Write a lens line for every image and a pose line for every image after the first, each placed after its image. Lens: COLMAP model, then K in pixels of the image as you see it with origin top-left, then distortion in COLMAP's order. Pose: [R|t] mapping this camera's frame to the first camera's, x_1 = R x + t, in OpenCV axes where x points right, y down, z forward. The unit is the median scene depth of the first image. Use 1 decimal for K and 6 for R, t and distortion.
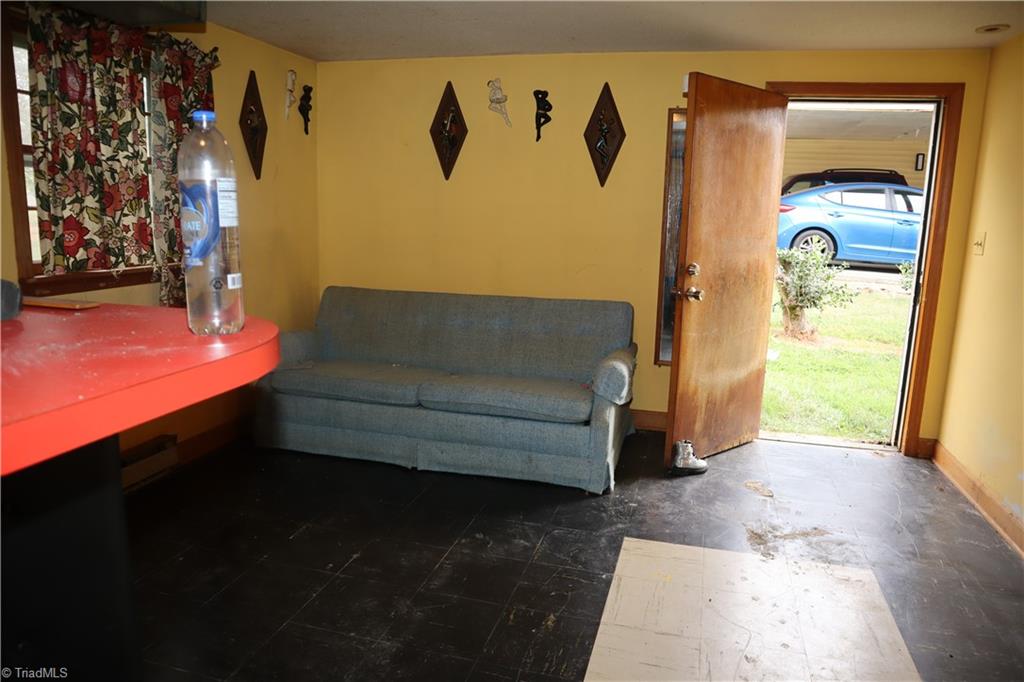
lens RADIAL K [[717.8, 0, 512.5], [0, 717.8, 344.0], [0, 0, 1]] dist [-0.107443, 0.071756]
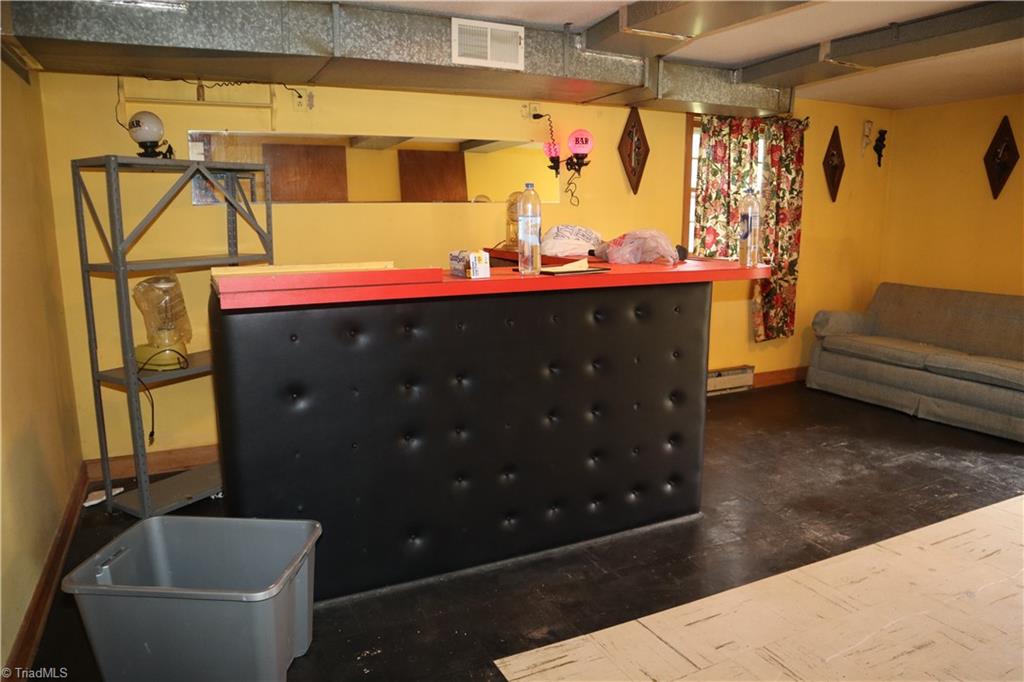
lens RADIAL K [[717.8, 0, 512.3], [0, 717.8, 341.4], [0, 0, 1]] dist [-0.107443, 0.071756]
pose [[0.667716, 0.107483, -0.736615, 0.374940], [-0.124632, 0.991696, 0.031729, 0.108001], [0.733909, 0.070620, 0.675567, -0.549814]]
